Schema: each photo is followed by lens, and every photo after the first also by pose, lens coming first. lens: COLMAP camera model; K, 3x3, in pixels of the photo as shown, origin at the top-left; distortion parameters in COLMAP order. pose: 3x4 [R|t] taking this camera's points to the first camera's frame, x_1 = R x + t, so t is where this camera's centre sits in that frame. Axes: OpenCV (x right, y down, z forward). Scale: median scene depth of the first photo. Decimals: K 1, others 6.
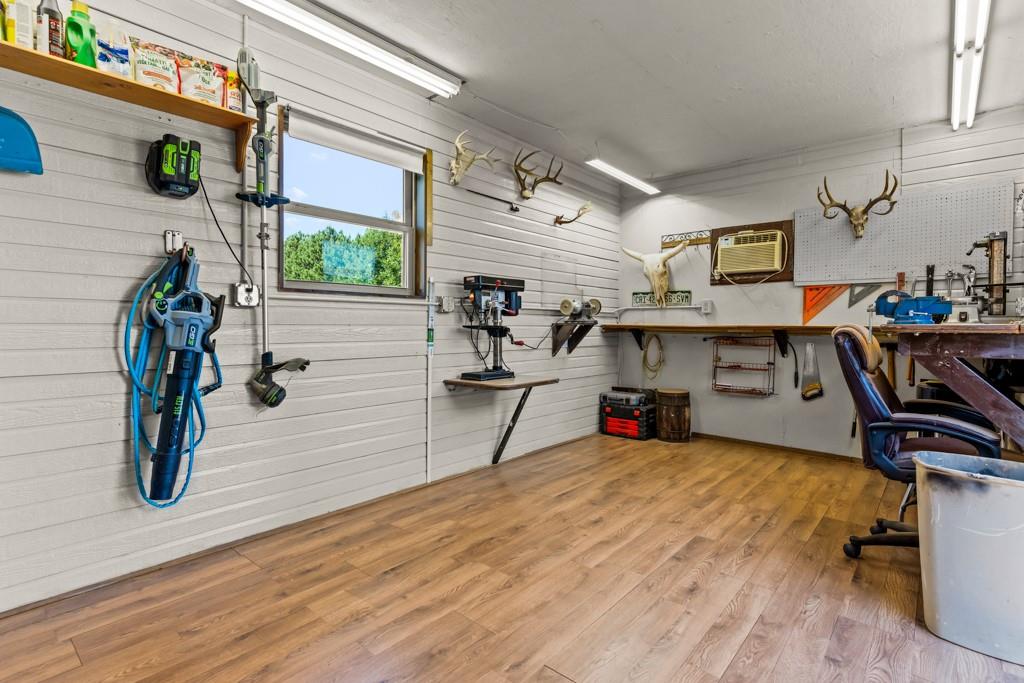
lens RADIAL K [[484.3, 0, 510.2], [0, 484.3, 338.3], [0, 0, 1]] dist [-0.000838, 0.000626]
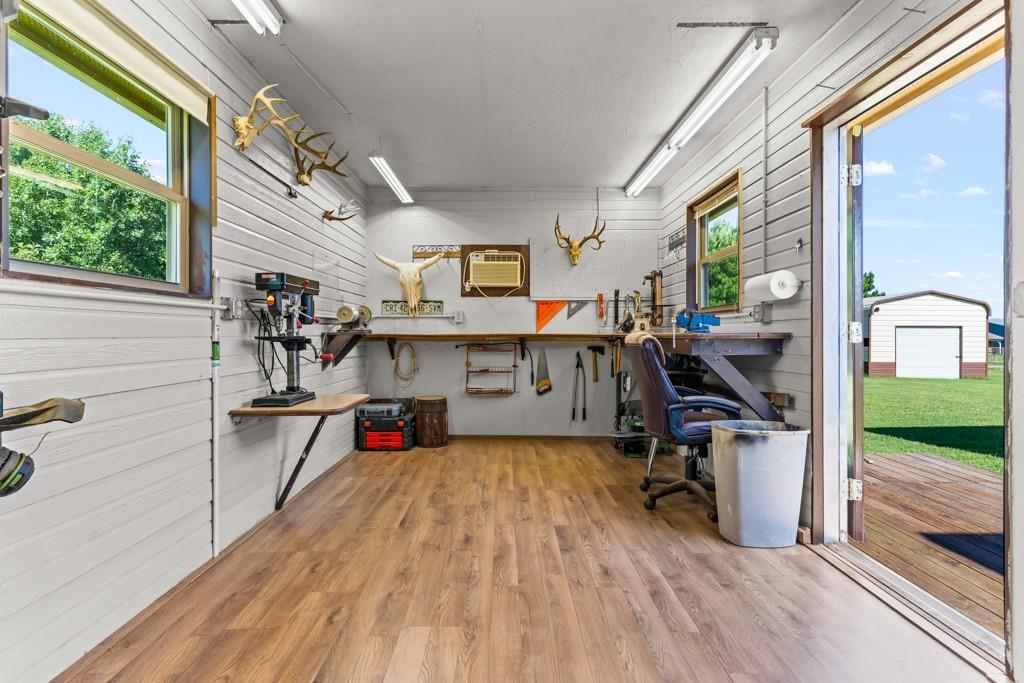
lens RADIAL K [[484.3, 0, 483.6], [0, 484.3, 340.3], [0, 0, 1]] dist [-0.000838, 0.000626]
pose [[0.759809, -0.015947, 0.649951, -0.328990], [0.022981, 0.999733, -0.002336, -0.010679], [-0.649740, 0.016711, 0.759973, 0.193076]]
